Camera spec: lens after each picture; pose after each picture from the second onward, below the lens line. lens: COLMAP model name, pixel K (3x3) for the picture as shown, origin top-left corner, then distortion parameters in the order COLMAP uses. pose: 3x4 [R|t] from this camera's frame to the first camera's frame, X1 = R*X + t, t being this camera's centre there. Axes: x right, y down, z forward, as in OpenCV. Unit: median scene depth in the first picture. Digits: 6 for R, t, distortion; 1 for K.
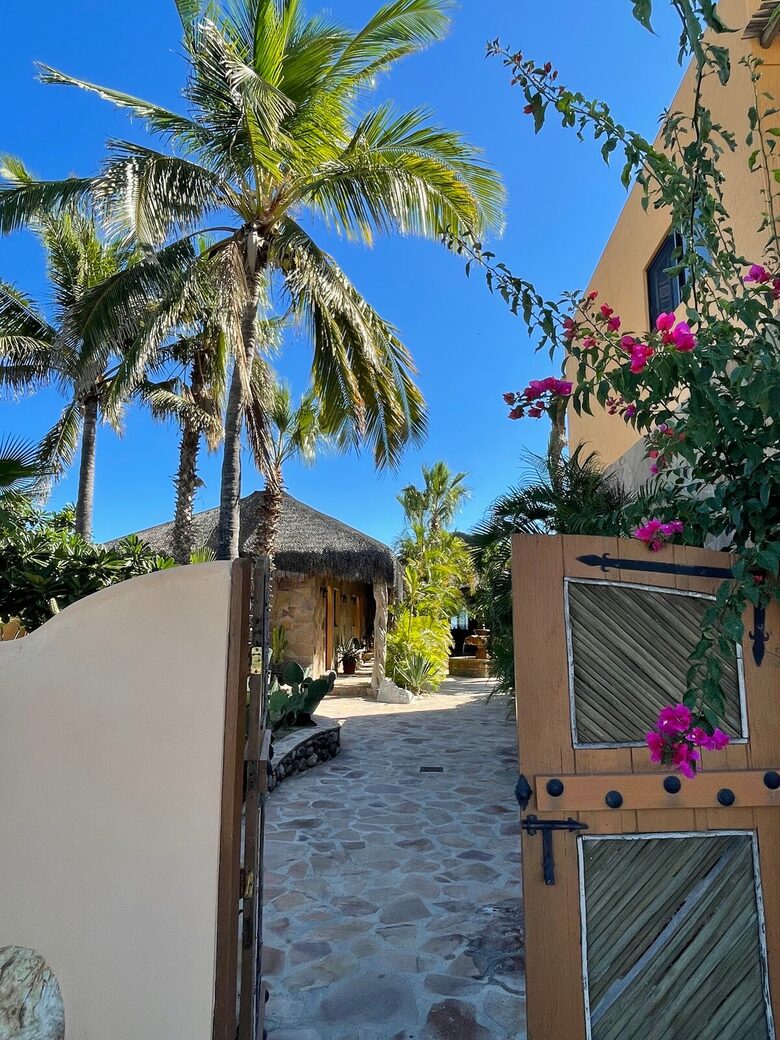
lens RADIAL K [[690.6, 0, 390.0], [0, 690.6, 520.0], [0, 0, 1]] dist [0.006572, -0.000657]
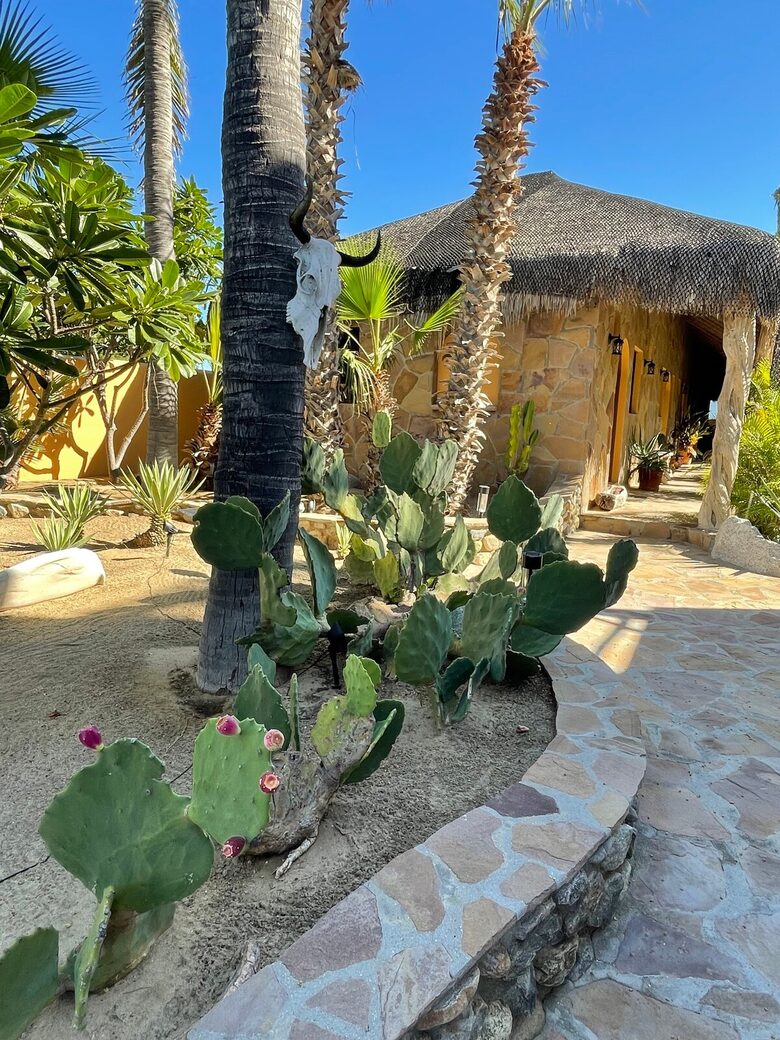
lens RADIAL K [[690.6, 0, 390.0], [0, 690.6, 520.0], [0, 0, 1]] dist [0.006572, -0.000657]
pose [[0.918114, 0.097386, -0.384165, -0.039704], [0.018180, 0.957969, 0.286295, 0.084267], [0.395899, -0.269836, 0.877754, 0.454204]]
